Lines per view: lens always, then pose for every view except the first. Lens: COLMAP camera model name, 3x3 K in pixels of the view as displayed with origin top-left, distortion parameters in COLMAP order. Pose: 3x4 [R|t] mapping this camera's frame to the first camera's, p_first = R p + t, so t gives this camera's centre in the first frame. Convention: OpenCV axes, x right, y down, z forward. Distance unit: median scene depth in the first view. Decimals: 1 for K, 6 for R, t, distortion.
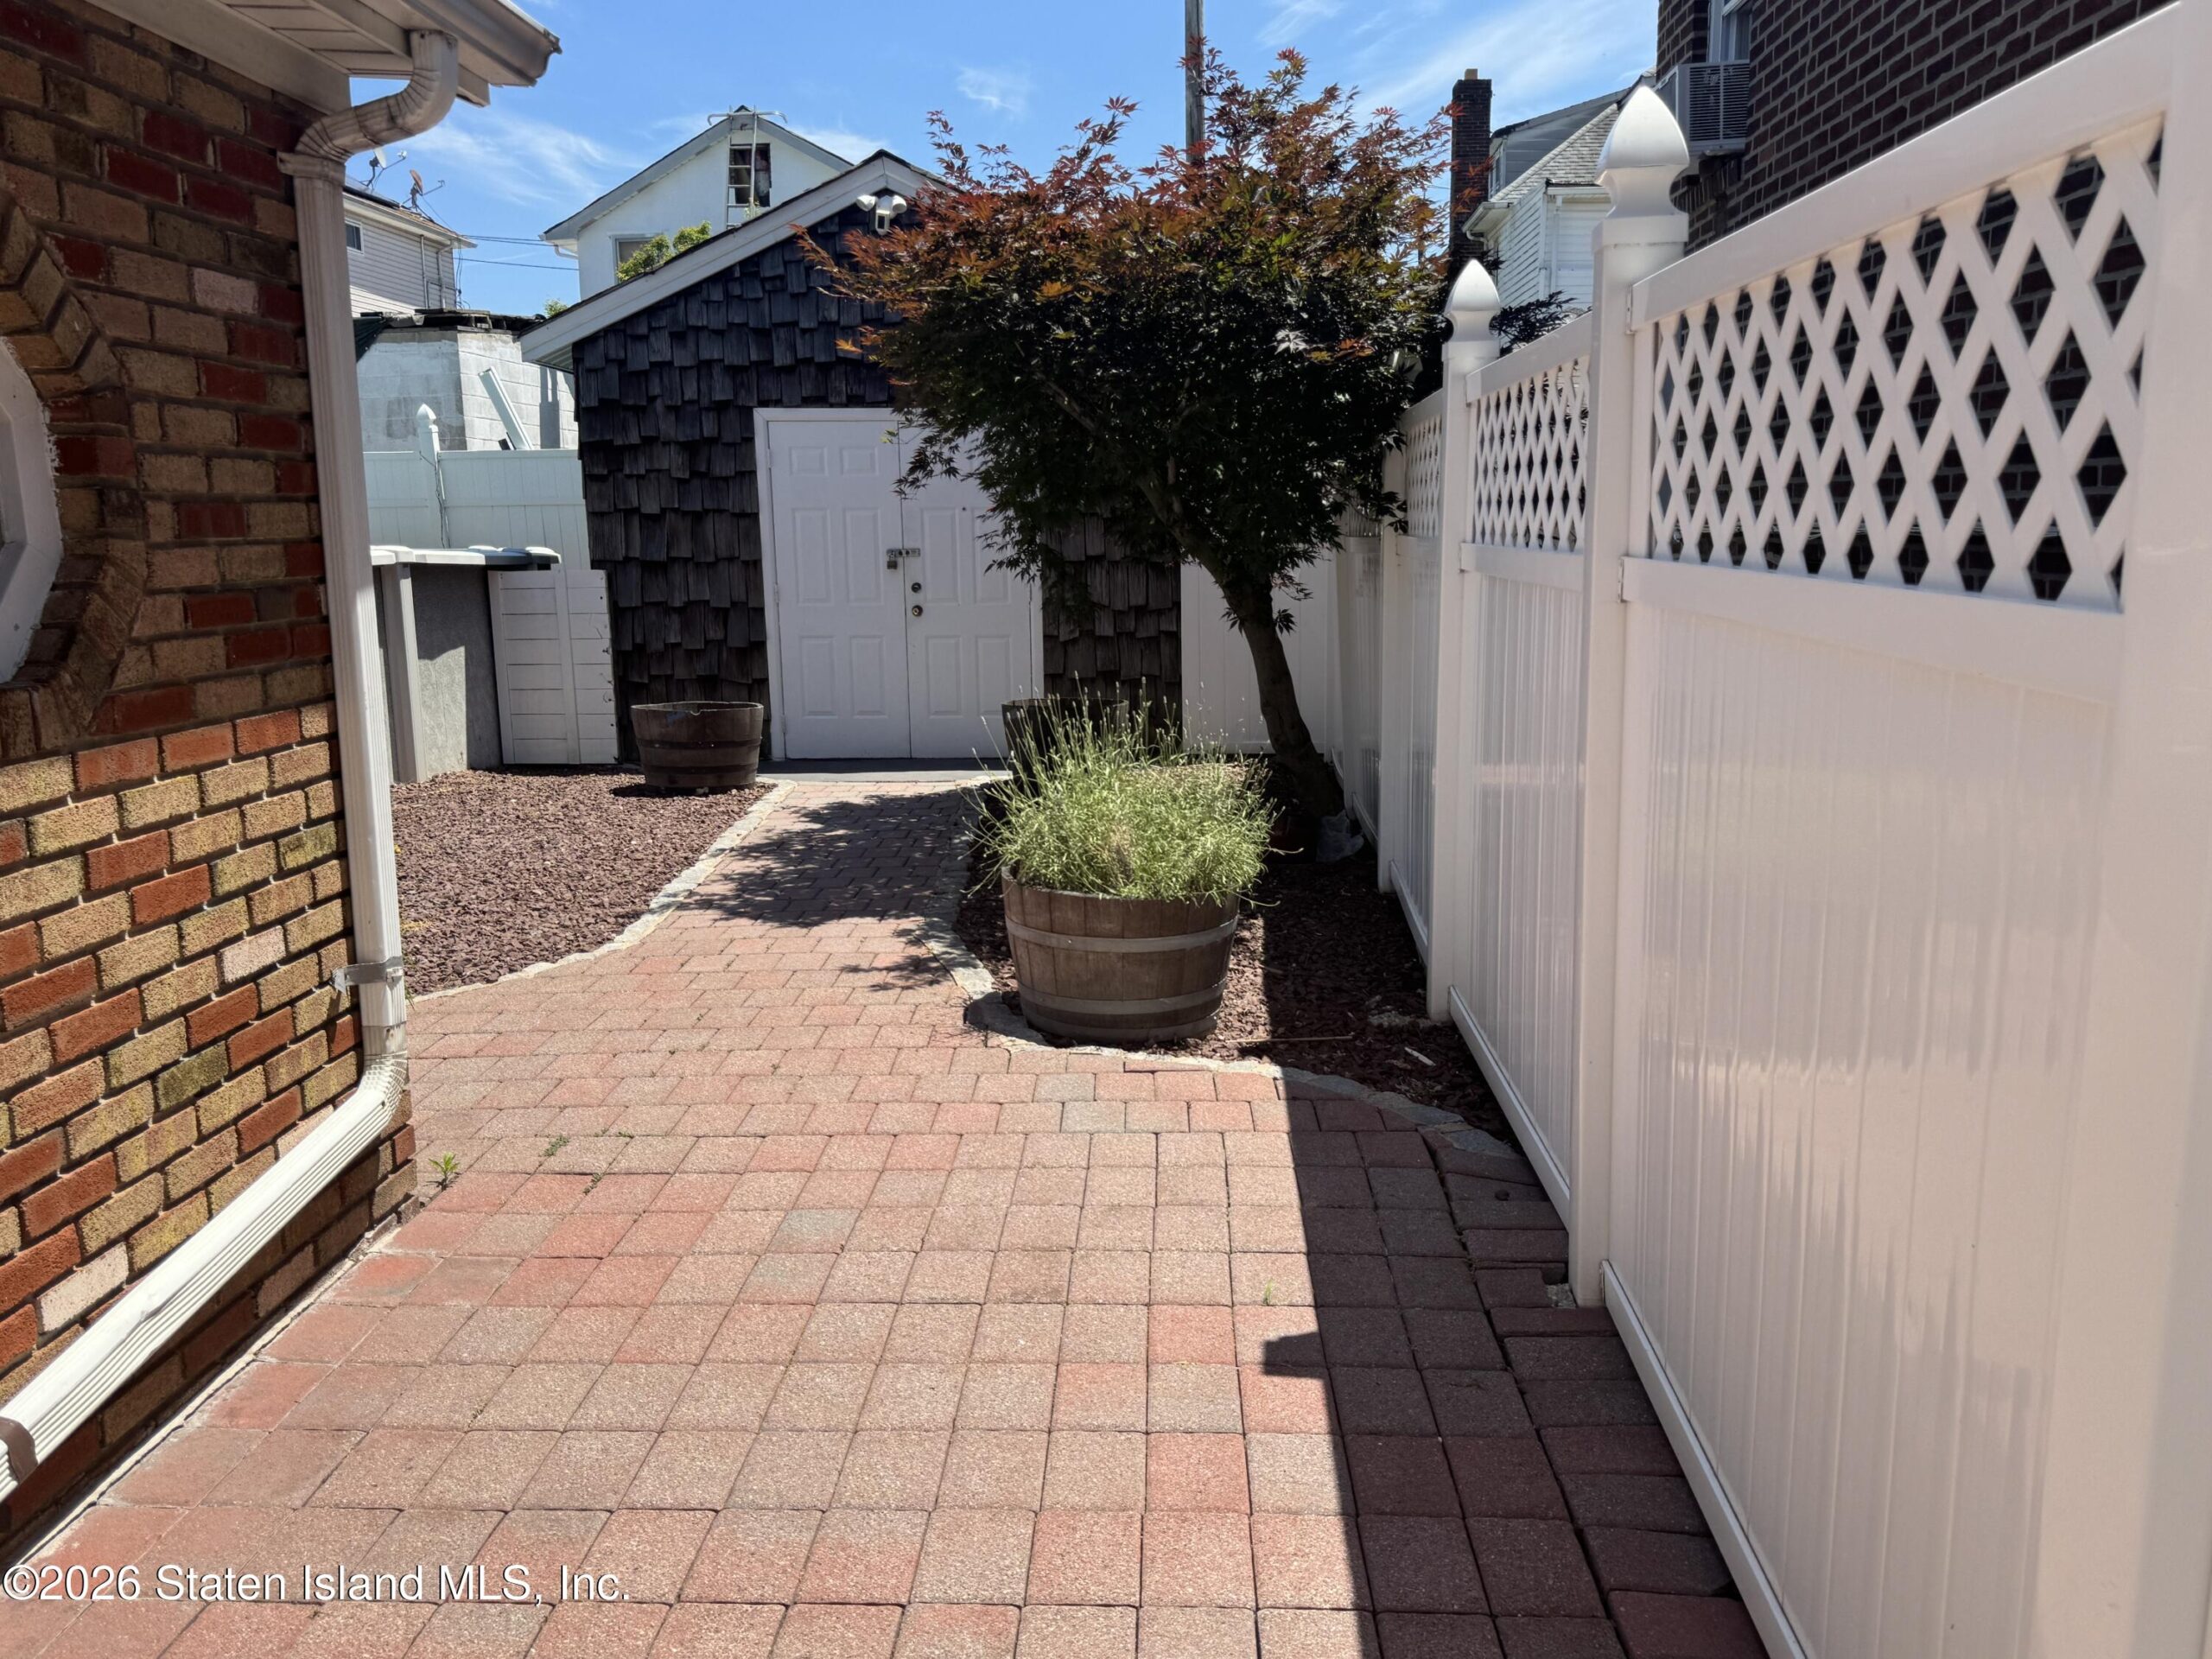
lens RADIAL K [[1793.6, 0, 1126.0], [0, 1793.6, 852.0], [0, 0, 1]] dist [0.100515, -0.145141]
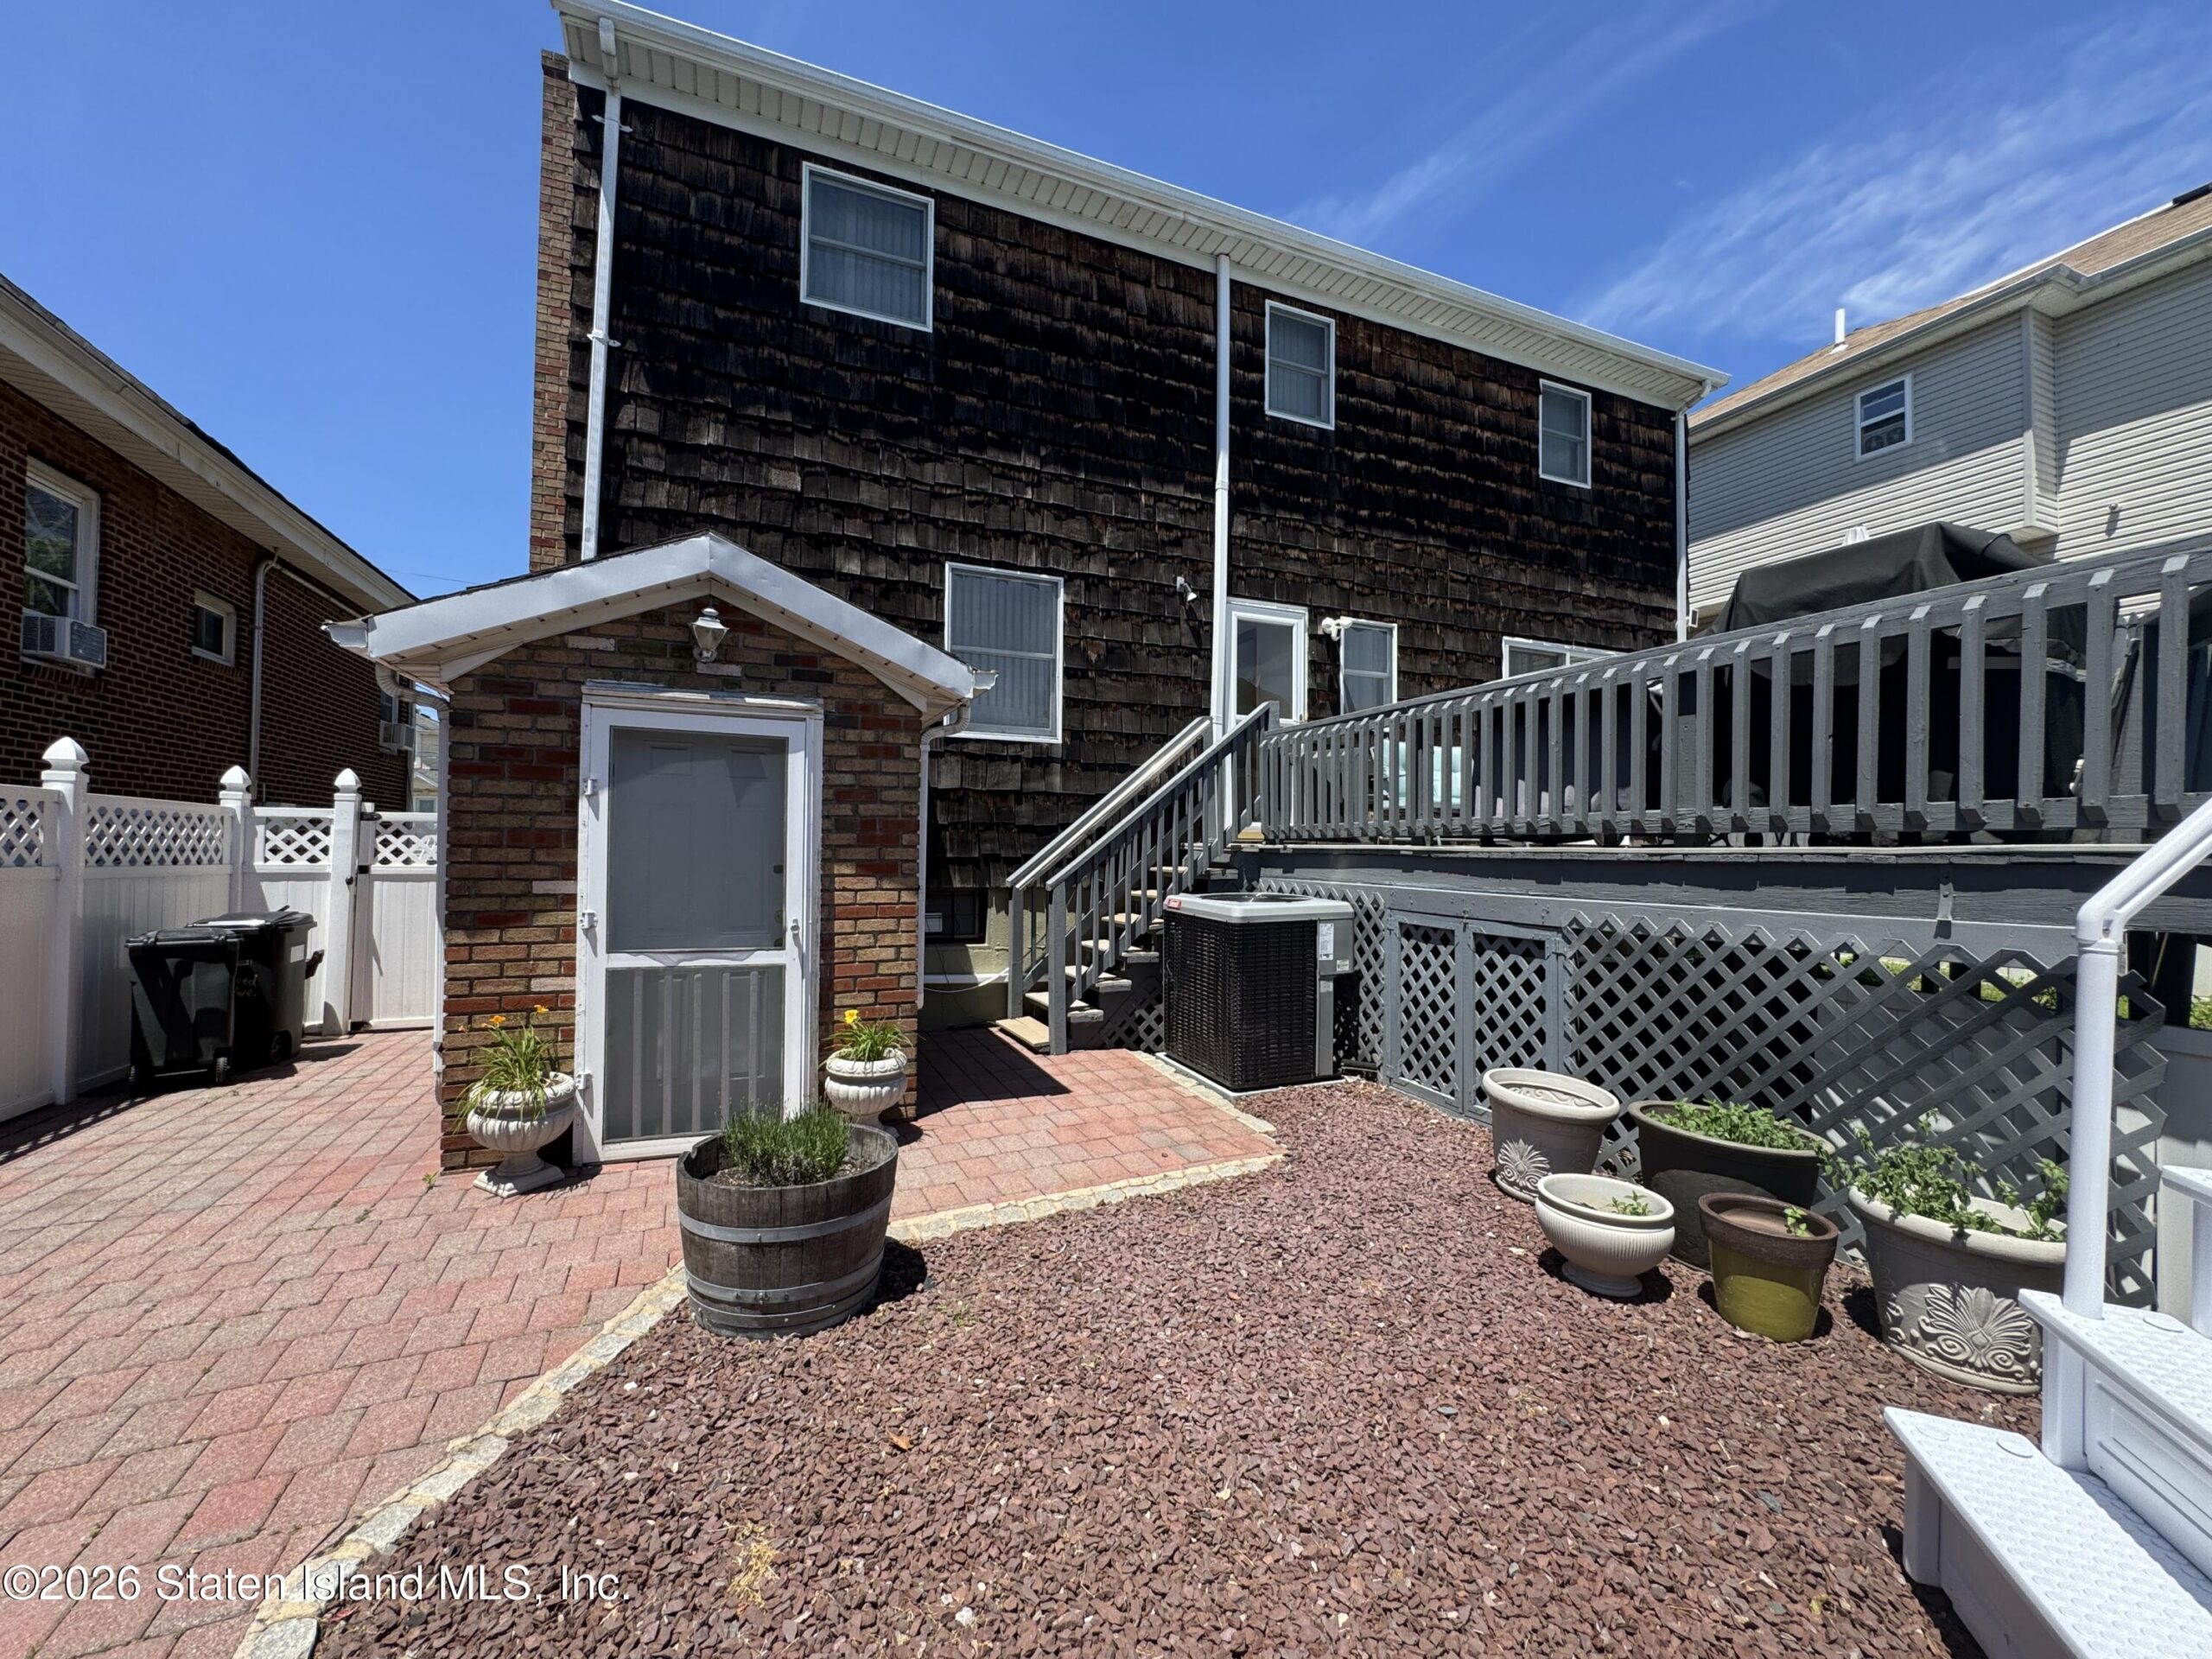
lens RADIAL K [[891.9, 0, 1110.3], [0, 891.9, 830.3], [0, 0, 1]] dist [-0.004454, 0.001550]
pose [[-0.900014, -0.001816, -0.435857, -0.221363], [-0.074343, 0.985978, 0.149404, -0.142960], [0.429474, 0.166868, -0.887529, 0.759301]]
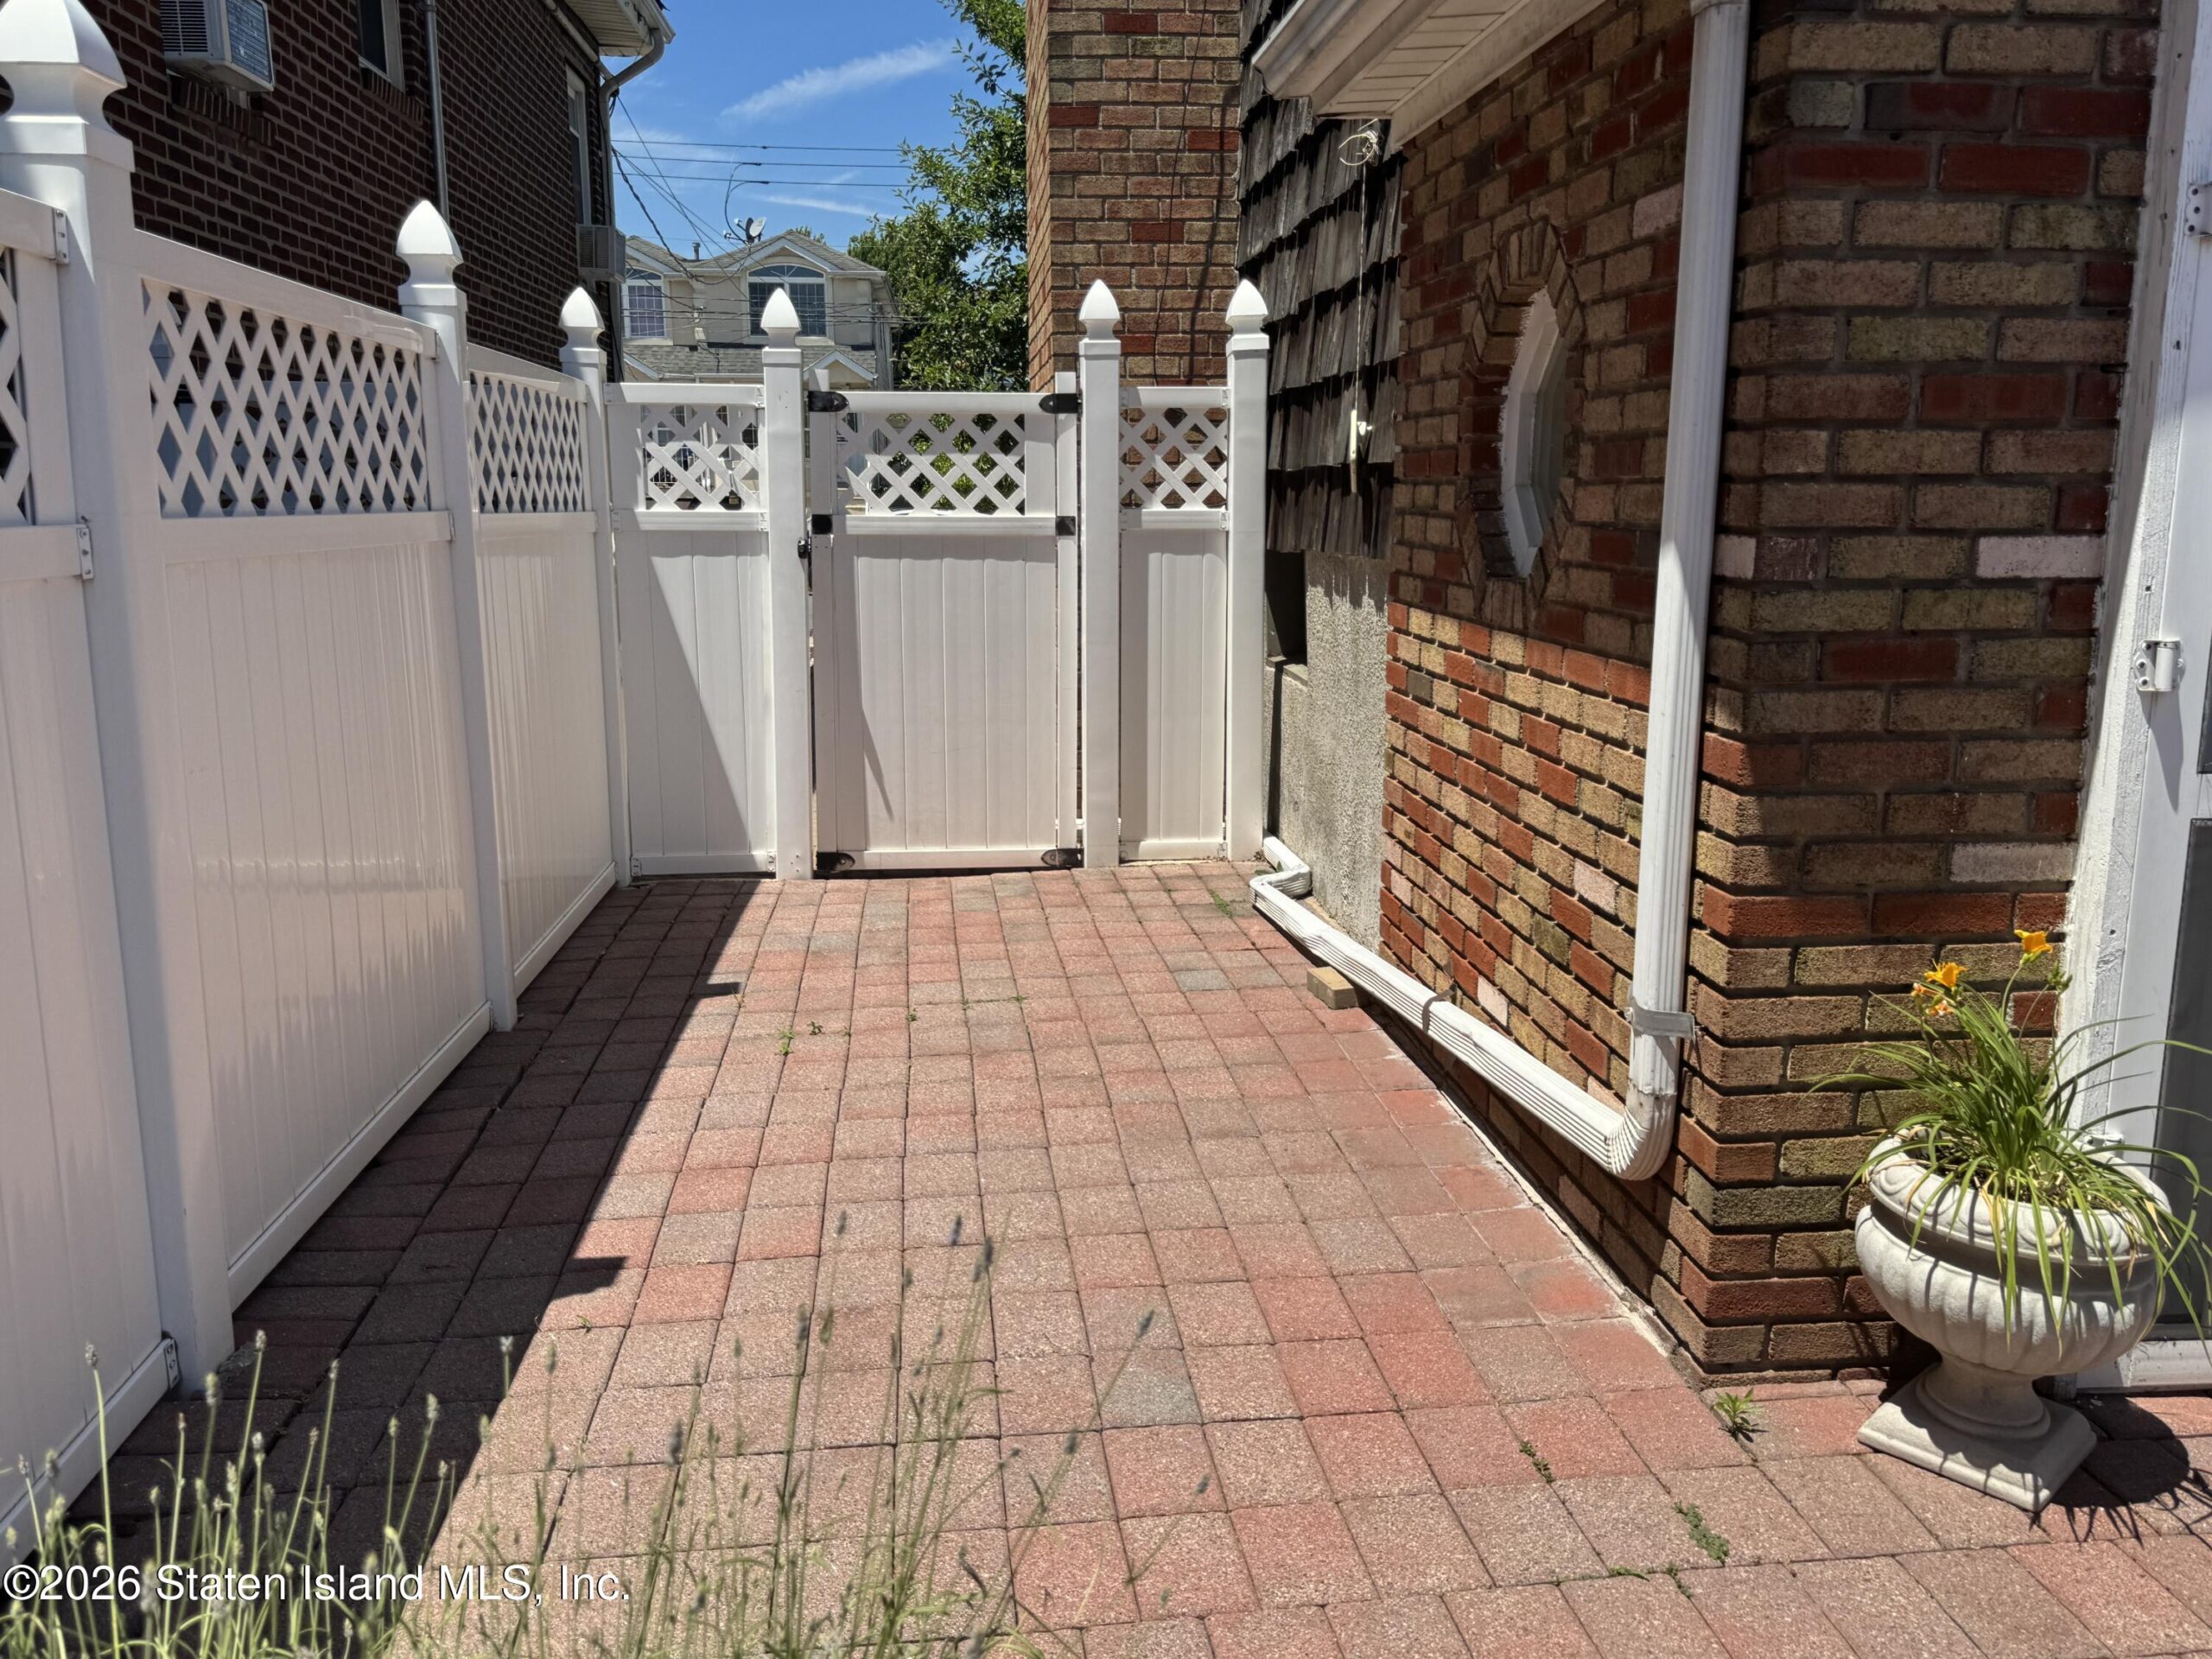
lens RADIAL K [[1793.6, 0, 1110.8], [0, 1793.6, 845.5], [0, 0, 1]] dist [0.100515, -0.145141]
pose [[-0.989701, 0.044927, -0.135916, -0.021083], [-0.008579, 0.929150, 0.369602, -0.098045], [0.142892, 0.366962, -0.919196, 0.546576]]
